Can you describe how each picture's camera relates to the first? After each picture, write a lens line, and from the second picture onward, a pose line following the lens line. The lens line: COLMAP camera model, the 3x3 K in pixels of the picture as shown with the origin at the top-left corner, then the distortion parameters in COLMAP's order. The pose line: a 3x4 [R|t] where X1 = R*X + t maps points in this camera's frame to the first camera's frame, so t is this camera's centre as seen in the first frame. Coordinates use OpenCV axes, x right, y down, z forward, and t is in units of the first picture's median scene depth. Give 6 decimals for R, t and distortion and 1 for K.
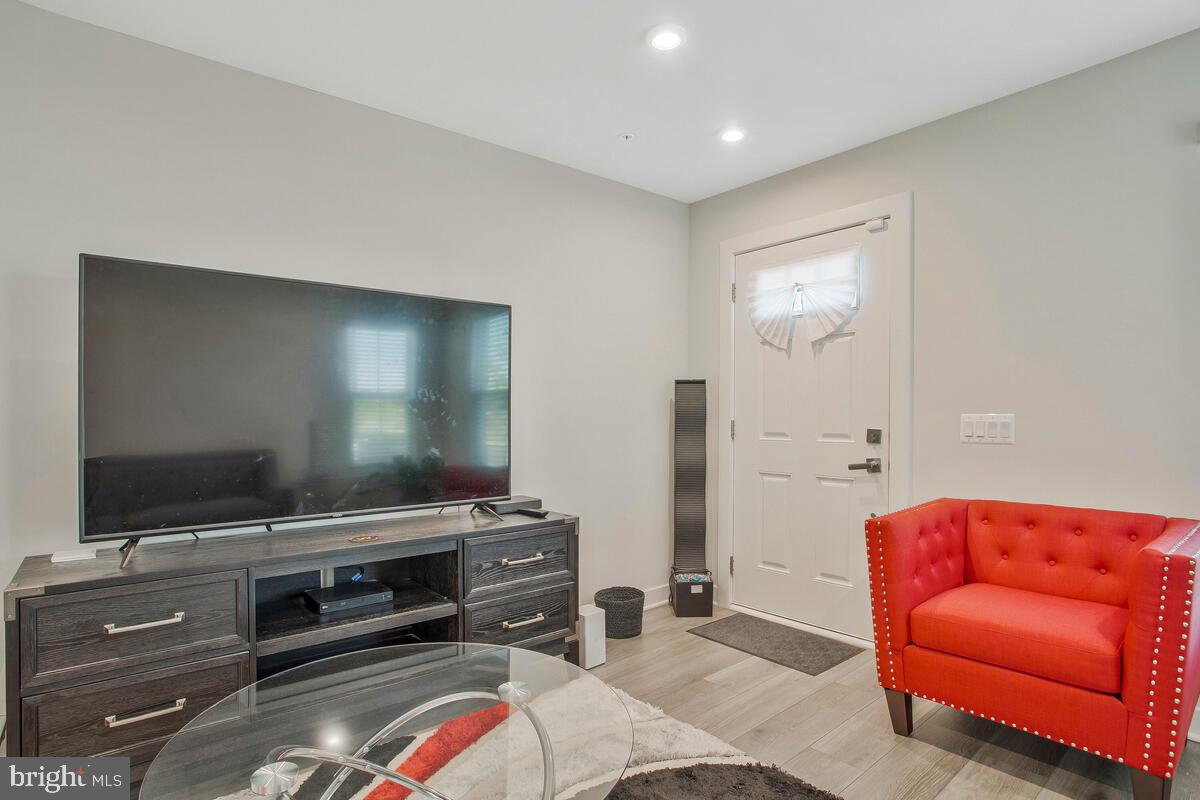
lens RADIAL K [[597.8, 0, 599.6], [0, 597.8, 418.0], [0, 0, 1]] dist [-0.000376, -0.000128]
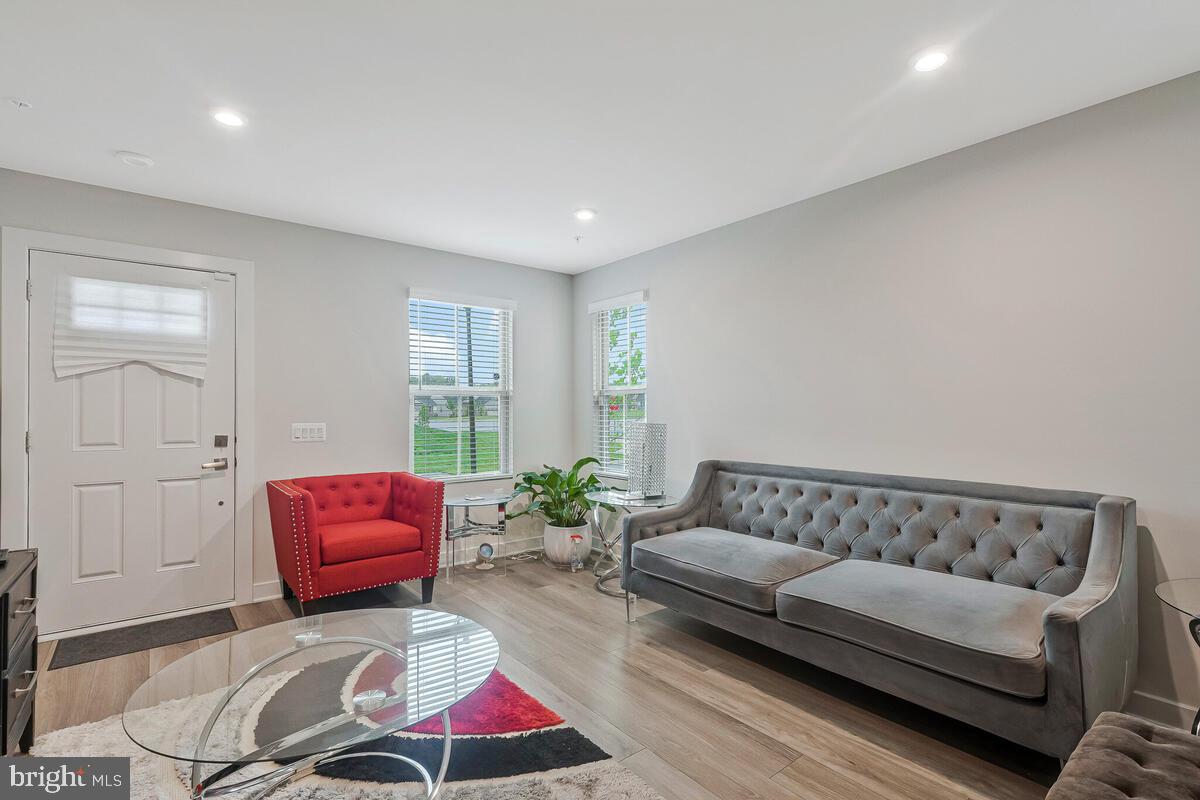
lens RADIAL K [[573.1, 0, 600.0], [0, 573.1, 400.0], [0, 0, 1]] dist [0.011516, 0.000313]
pose [[0.038446, 0.034724, 0.998657, -0.761283], [0.002804, 0.999388, -0.034857, -0.012532], [-0.999257, 0.004140, 0.038325, 0.135879]]
